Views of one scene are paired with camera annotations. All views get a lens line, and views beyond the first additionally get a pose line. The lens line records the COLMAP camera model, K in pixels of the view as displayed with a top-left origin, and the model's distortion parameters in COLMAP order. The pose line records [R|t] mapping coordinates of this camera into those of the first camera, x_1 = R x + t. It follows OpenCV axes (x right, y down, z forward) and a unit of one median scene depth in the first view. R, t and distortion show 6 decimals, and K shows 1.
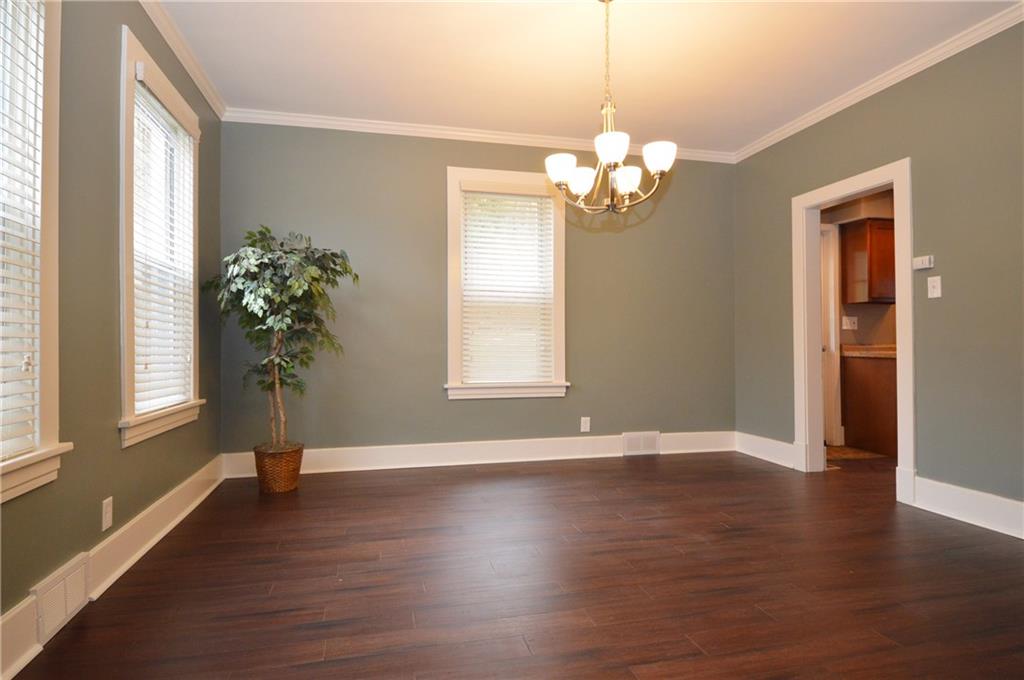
lens RADIAL K [[558.6, 0, 508.2], [0, 558.6, 340.1], [0, 0, 1]] dist [0.015628, -0.008446]
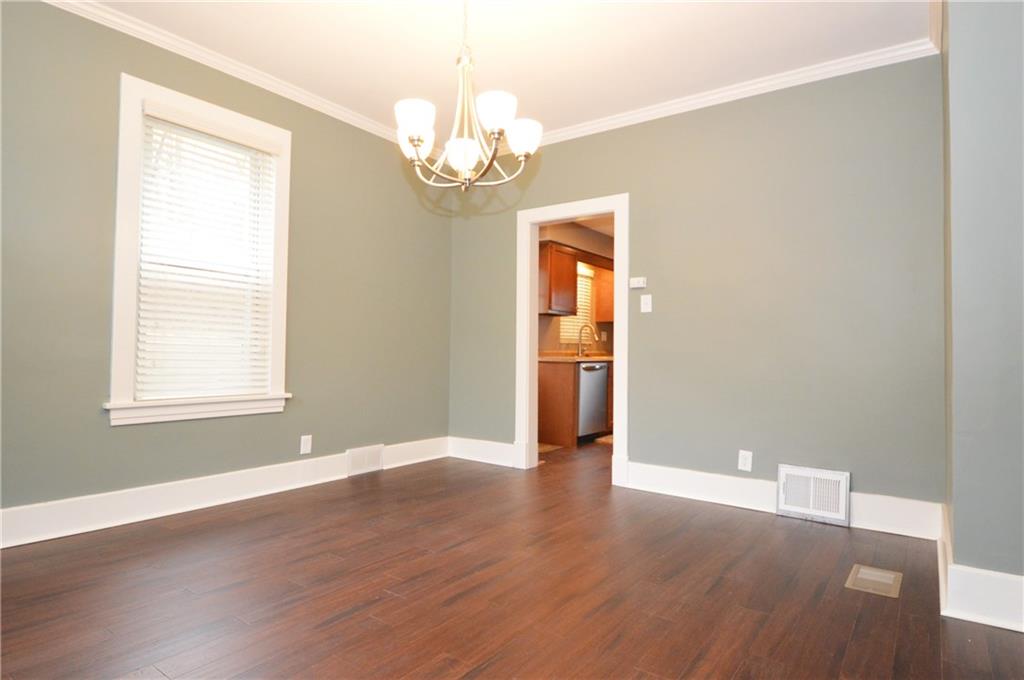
lens RADIAL K [[571.5, 0, 512.6], [0, 571.5, 340.8], [0, 0, 1]] dist [0.027119, -0.002439]
pose [[0.756856, 0.024274, 0.653131, -0.200513], [-0.019779, 0.999703, -0.014234, 0.007184], [-0.653282, -0.002145, 0.757111, 0.189919]]
